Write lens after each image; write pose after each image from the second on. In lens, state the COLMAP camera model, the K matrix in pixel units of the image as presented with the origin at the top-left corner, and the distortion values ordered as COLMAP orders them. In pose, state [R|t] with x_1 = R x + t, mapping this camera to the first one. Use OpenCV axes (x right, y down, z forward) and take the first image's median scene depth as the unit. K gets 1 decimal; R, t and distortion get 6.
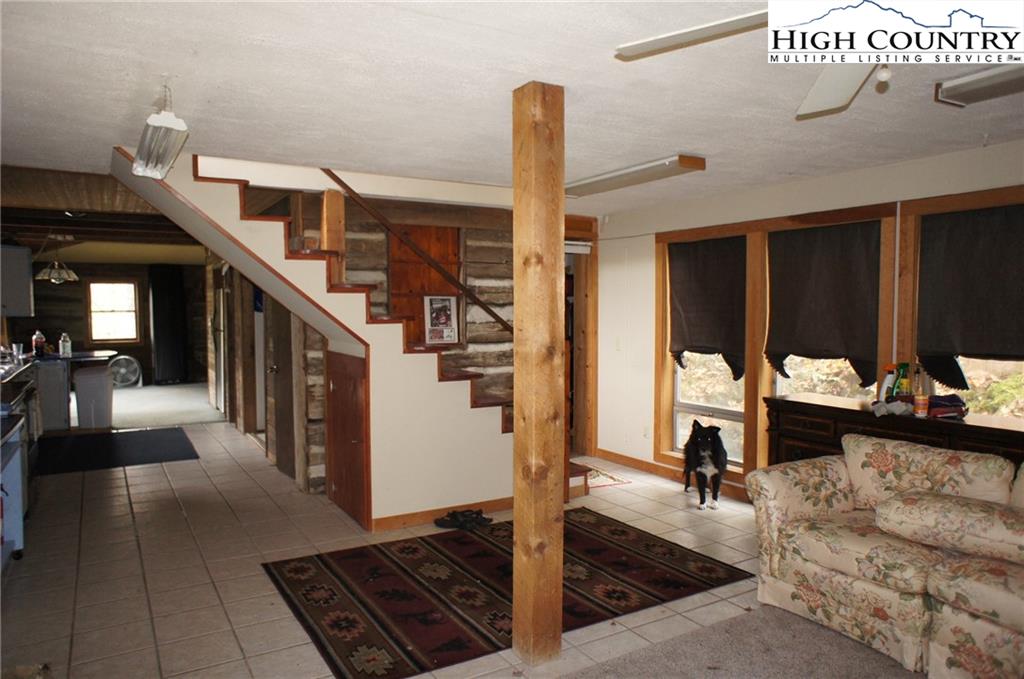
lens RADIAL K [[697.4, 0, 510.9], [0, 697.4, 342.9], [0, 0, 1]] dist [-0.041494, 0.055846]
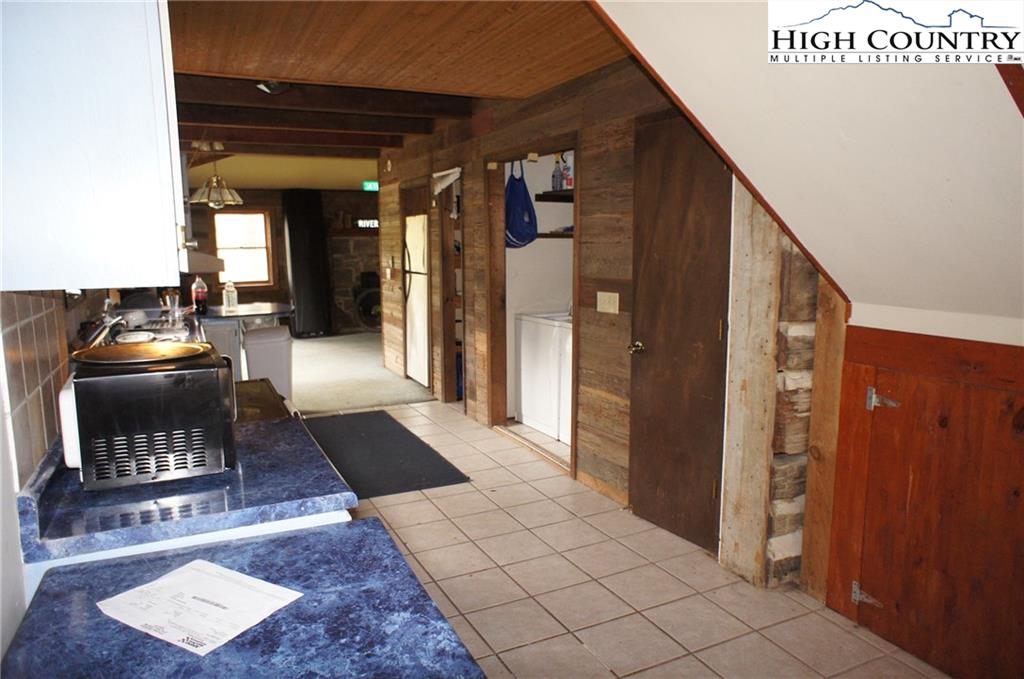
lens RADIAL K [[697.4, 0, 508.5], [0, 697.4, 340.1], [0, 0, 1]] dist [-0.041494, 0.055846]
pose [[0.996590, 0.005579, -0.082321, -0.314229], [0.001772, 0.996034, 0.088956, -0.015646], [0.082491, -0.088799, 0.992628, 0.327360]]
